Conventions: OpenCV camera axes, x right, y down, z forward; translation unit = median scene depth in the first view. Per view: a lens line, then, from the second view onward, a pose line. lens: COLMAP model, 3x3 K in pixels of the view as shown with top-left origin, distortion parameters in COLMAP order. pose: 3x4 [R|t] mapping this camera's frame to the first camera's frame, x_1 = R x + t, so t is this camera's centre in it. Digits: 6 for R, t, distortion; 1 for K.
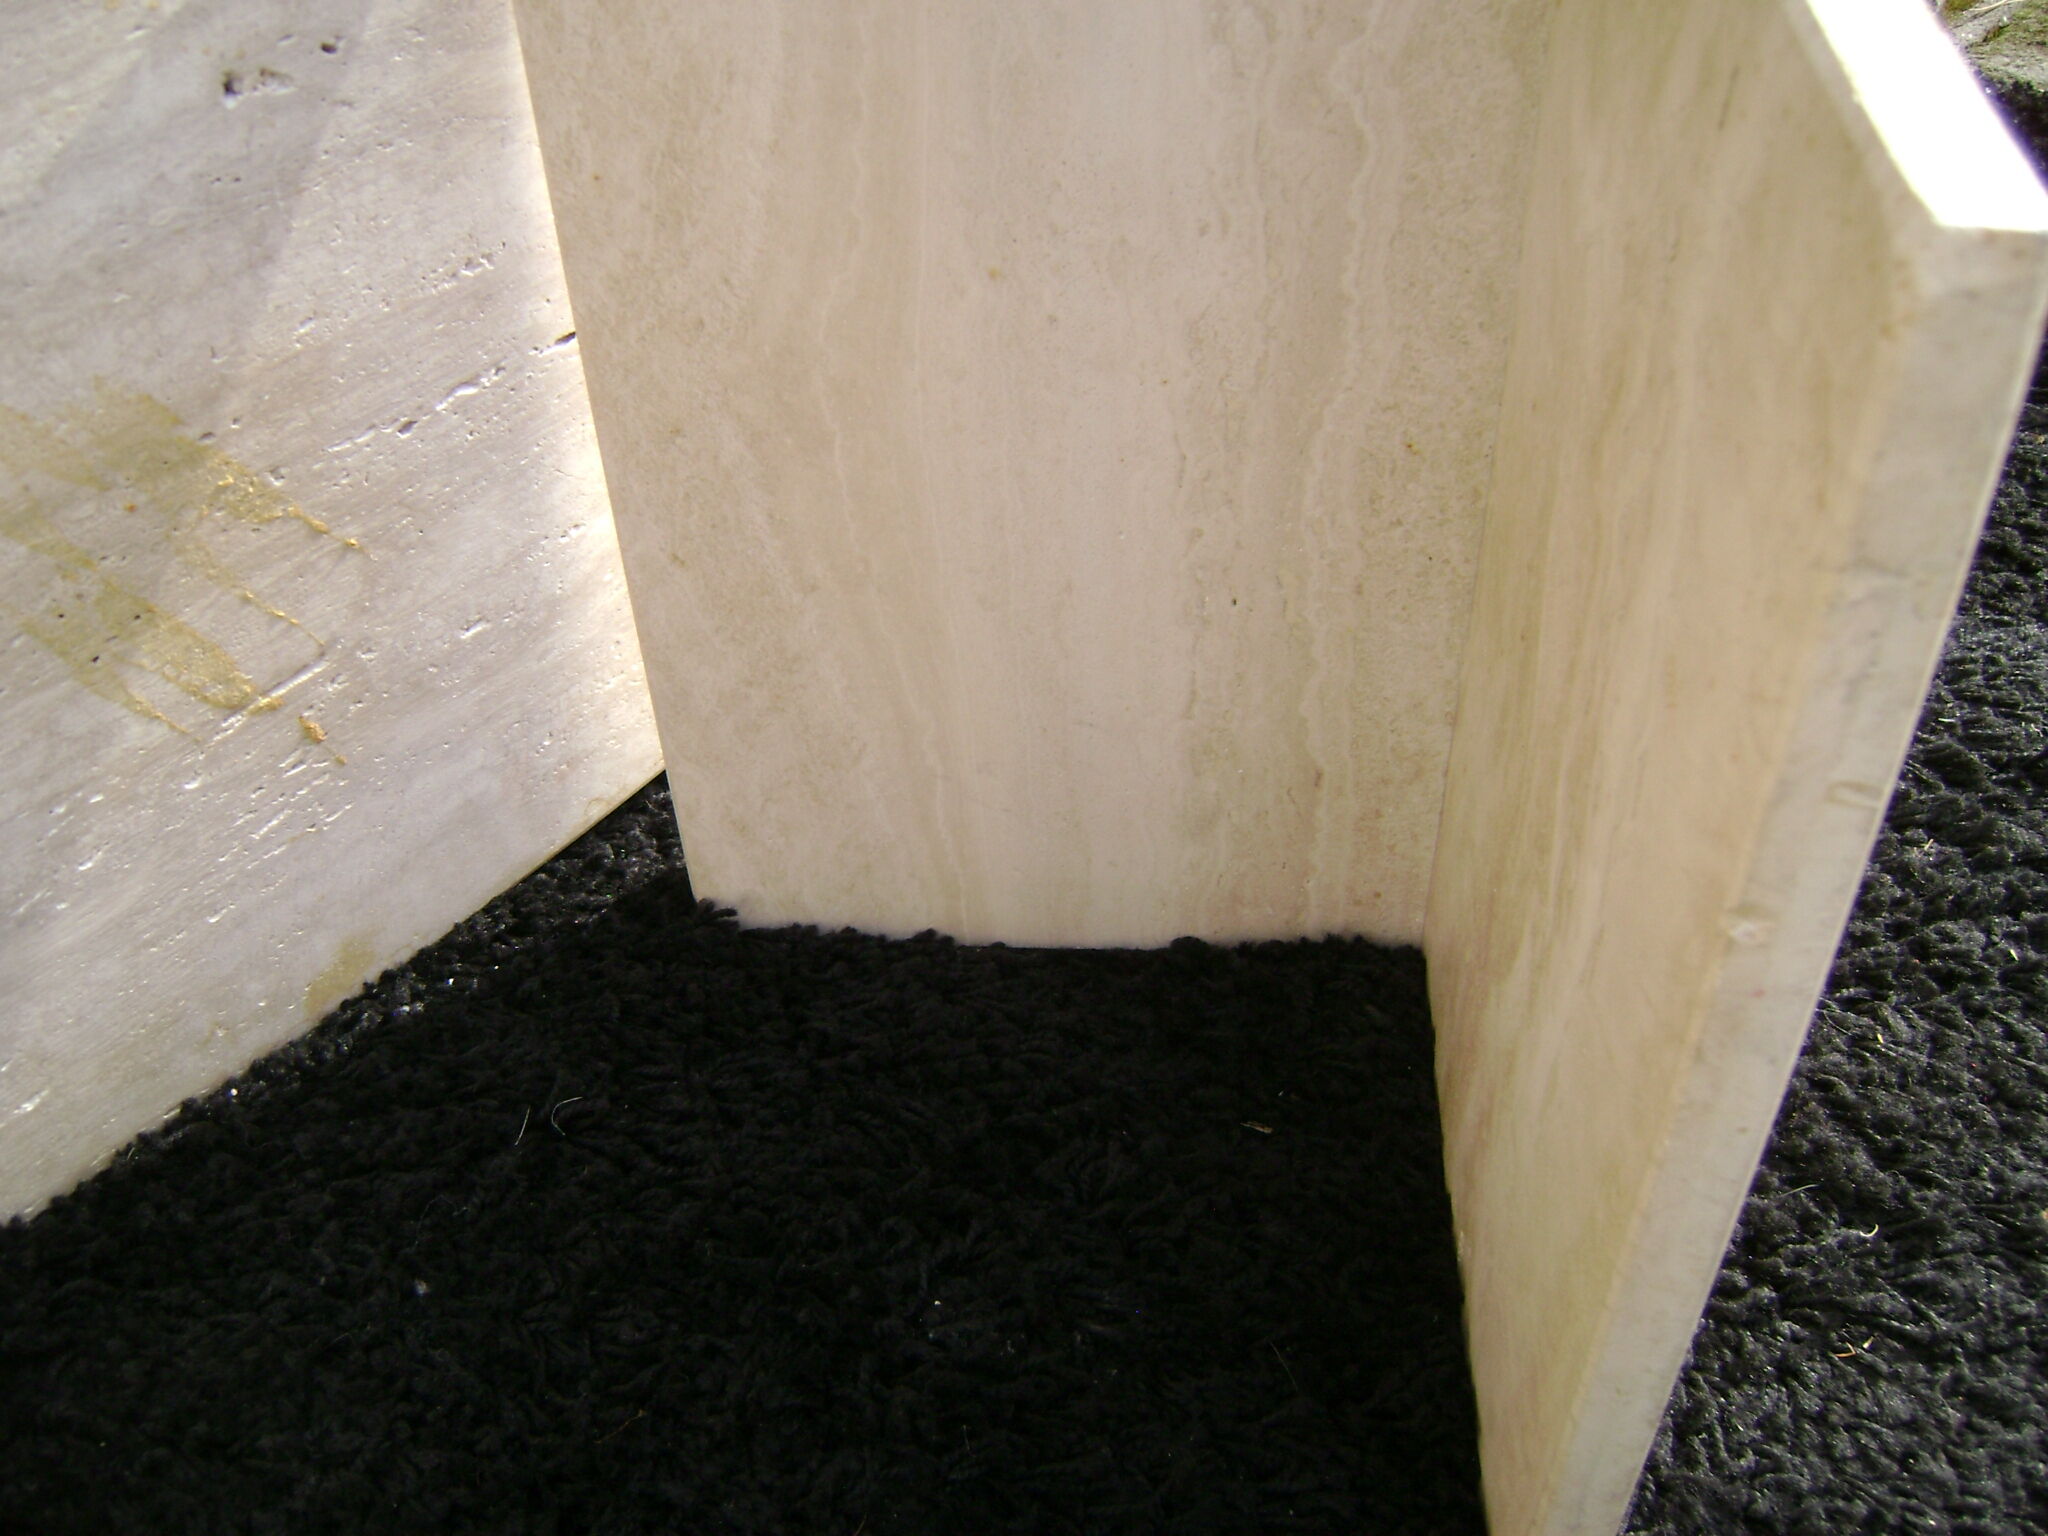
lens RADIAL K [[2096.8, 0, 980.0], [0, 2096.8, 780.7], [0, 0, 1]] dist [-0.123219, 0.000000]
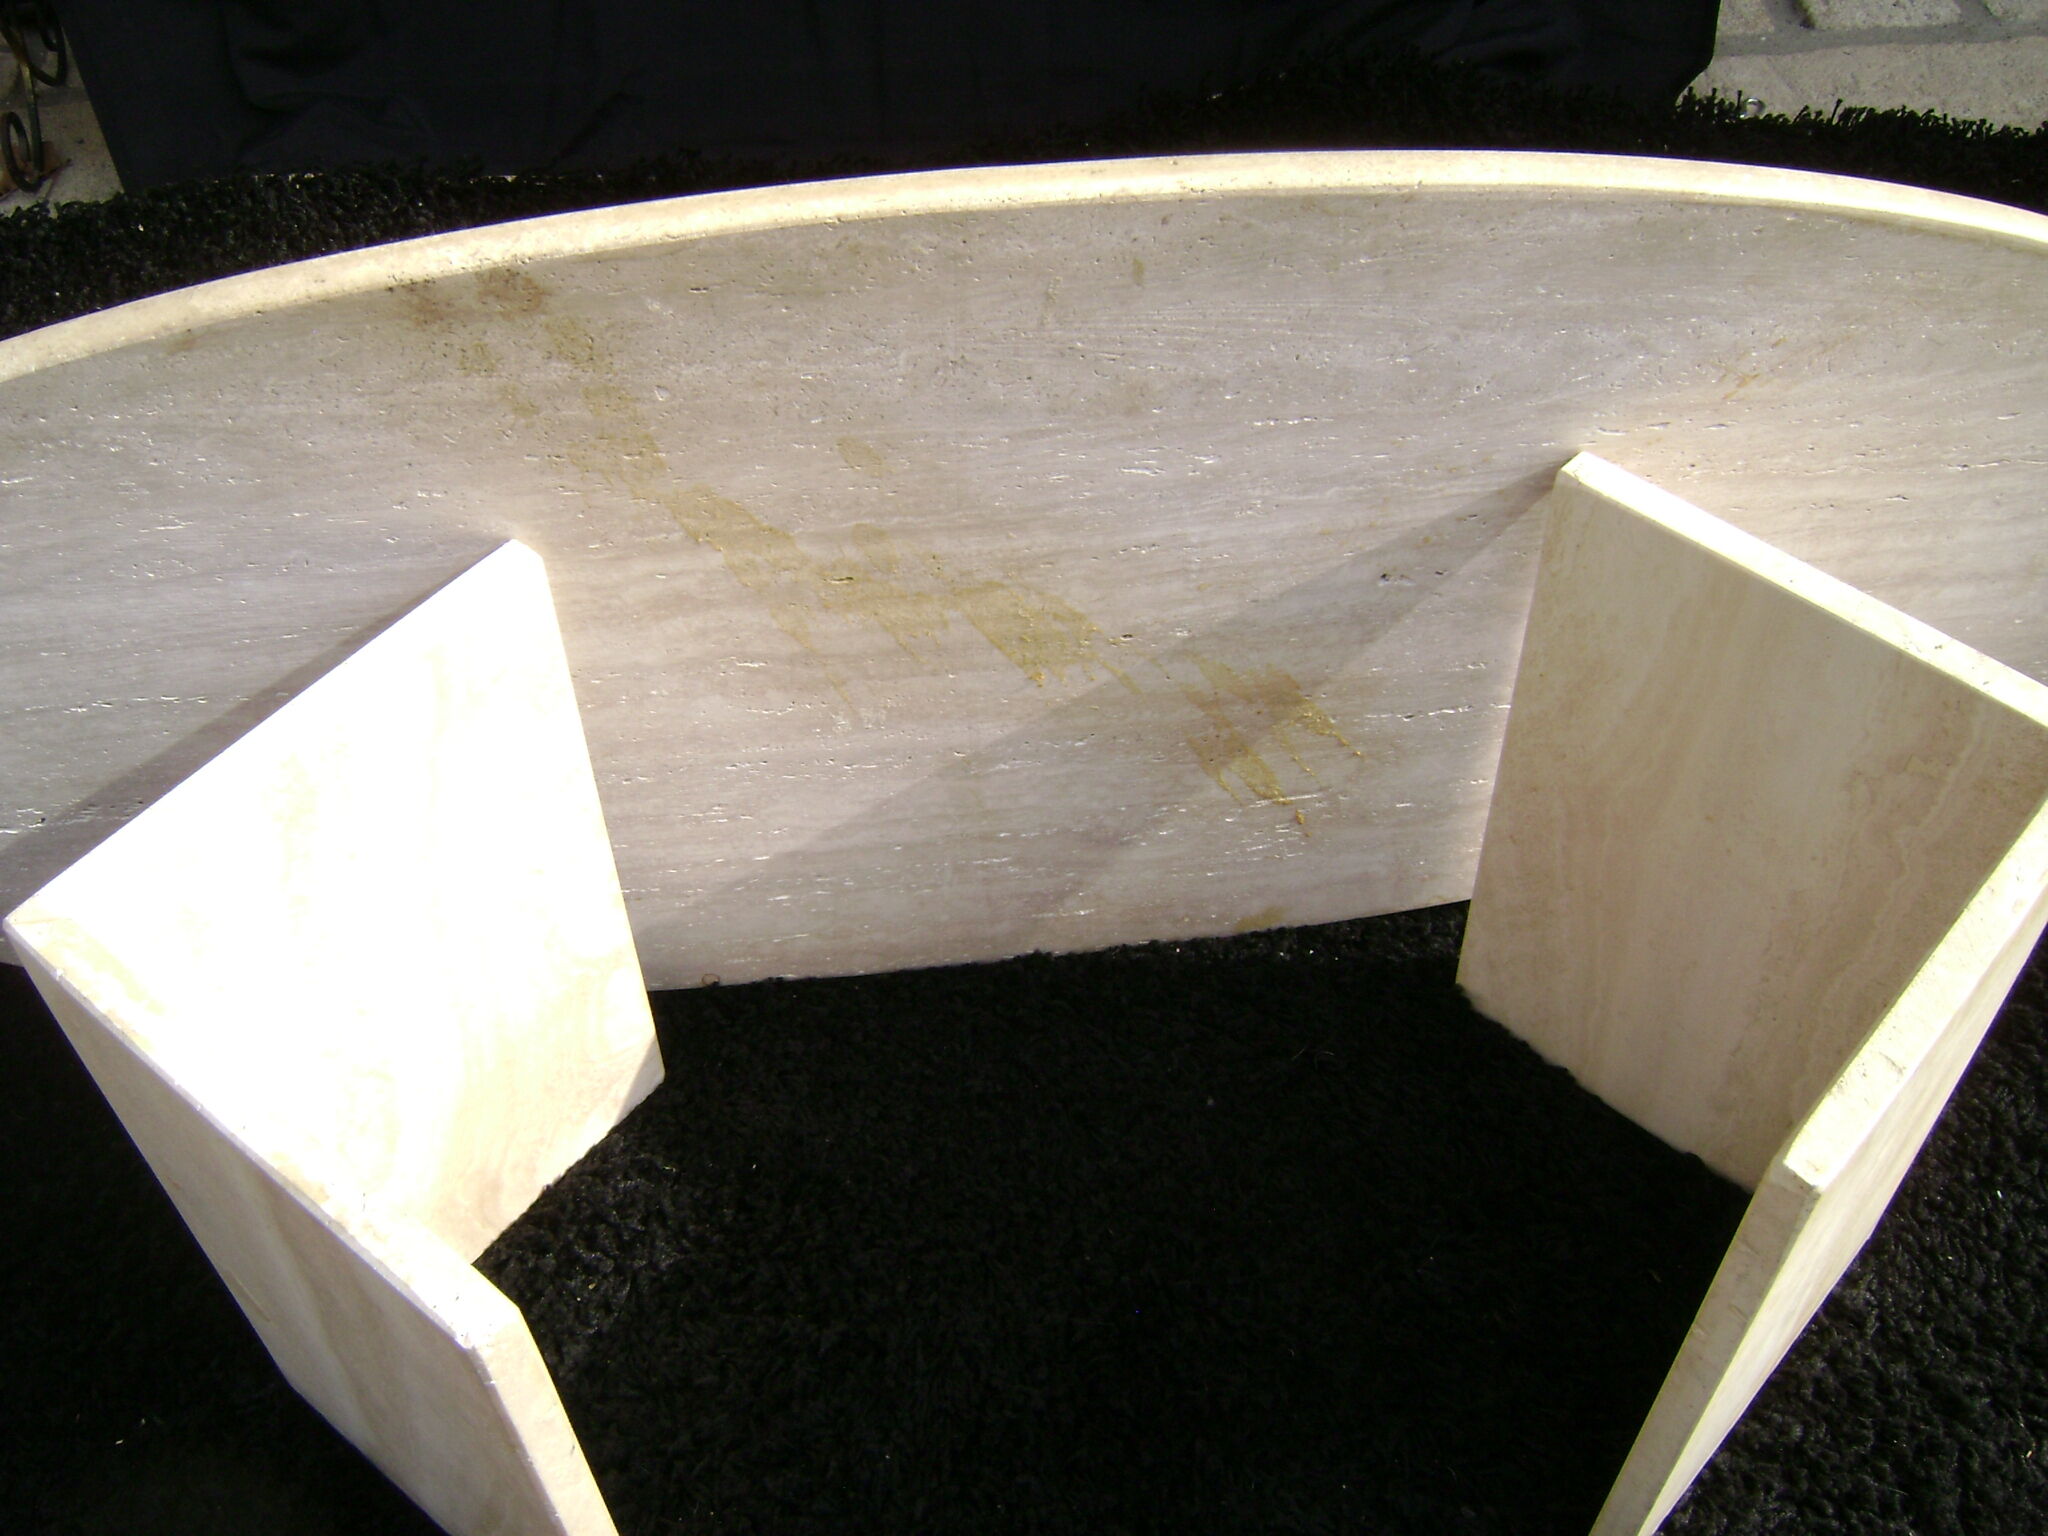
lens RADIAL K [[2096.8, 0, 960.6], [0, 2096.8, 761.7], [0, 0, 1]] dist [-0.123219, 0.000000]
pose [[0.769793, 0.481098, -0.419479, 0.211203], [-0.425351, 0.876650, 0.224857, -0.366455], [0.475915, 0.005332, 0.879475, -0.813214]]
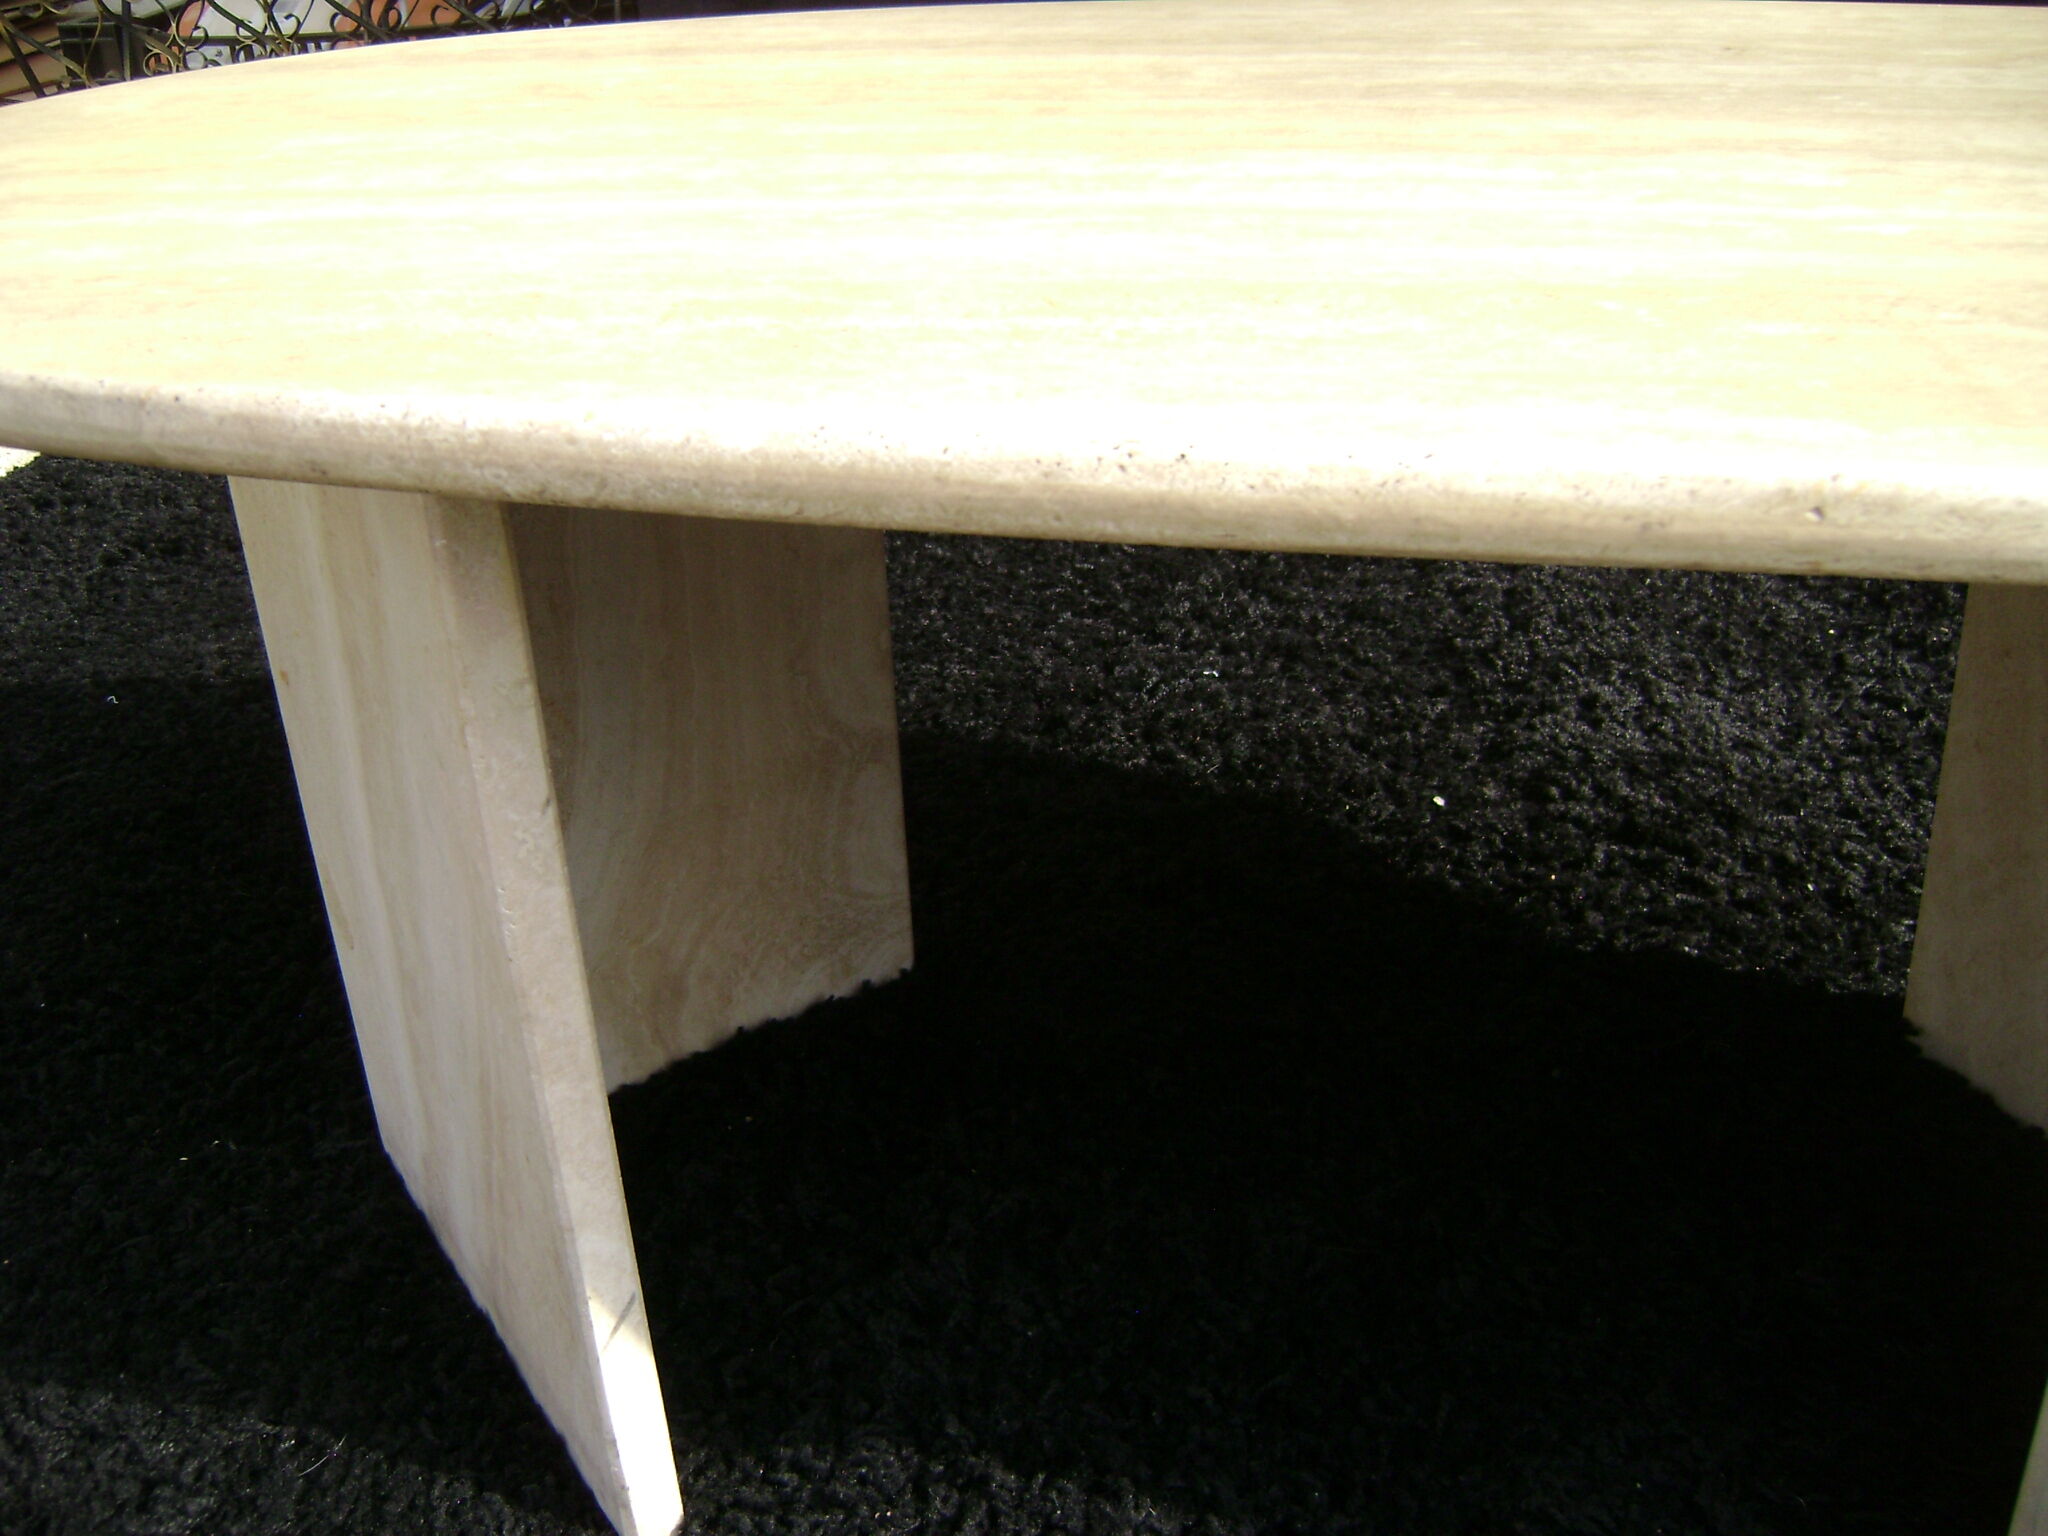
lens RADIAL K [[2096.8, 0, 1006.6], [0, 2096.8, 769.3], [0, 0, 1]] dist [-0.123219, 0.000000]
pose [[0.532565, 0.408494, -0.741287, 0.532250], [-0.541544, 0.837543, 0.072473, 0.162302], [0.650465, 0.362843, 0.667263, -0.342903]]
